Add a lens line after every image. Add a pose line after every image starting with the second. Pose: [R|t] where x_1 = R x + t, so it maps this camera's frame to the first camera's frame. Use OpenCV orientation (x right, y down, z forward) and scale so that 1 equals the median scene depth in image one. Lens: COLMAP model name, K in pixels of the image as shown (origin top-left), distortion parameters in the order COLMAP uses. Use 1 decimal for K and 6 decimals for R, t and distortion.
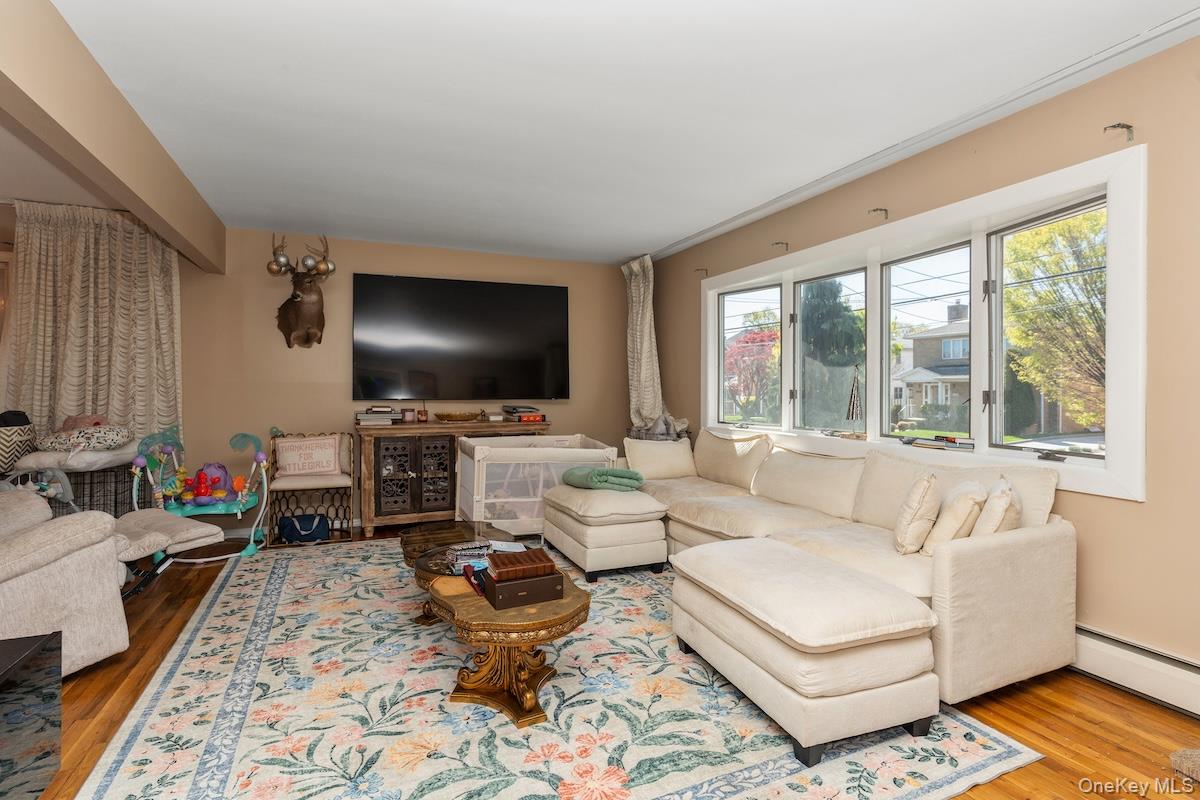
lens RADIAL K [[572.4, 0, 601.1], [0, 572.4, 393.4], [0, 0, 1]] dist [0.005425, -0.000226]
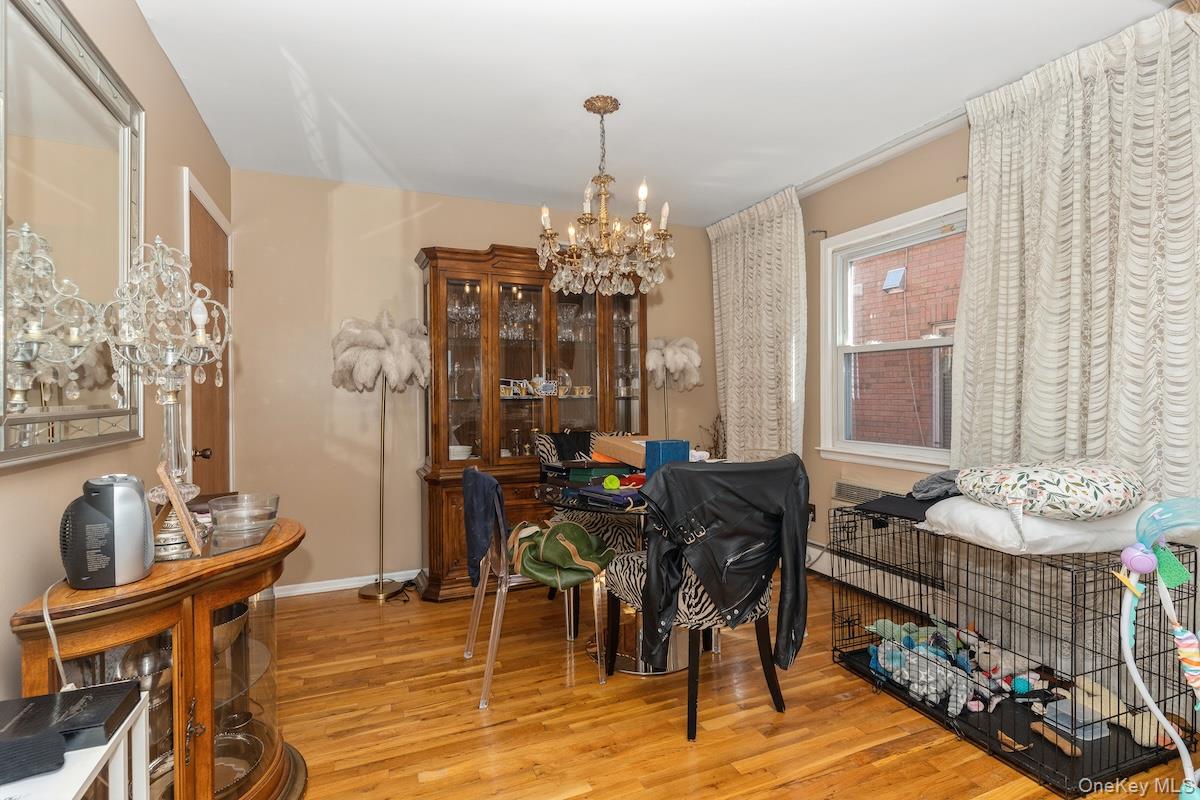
lens RADIAL K [[572.4, 0, 603.1], [0, 572.4, 396.2], [0, 0, 1]] dist [0.005425, -0.000226]
pose [[-0.007565, 0.001787, -0.999970, -0.347604], [0.002329, 0.999996, 0.001769, -0.003876], [0.999969, -0.002315, -0.007569, 0.564203]]
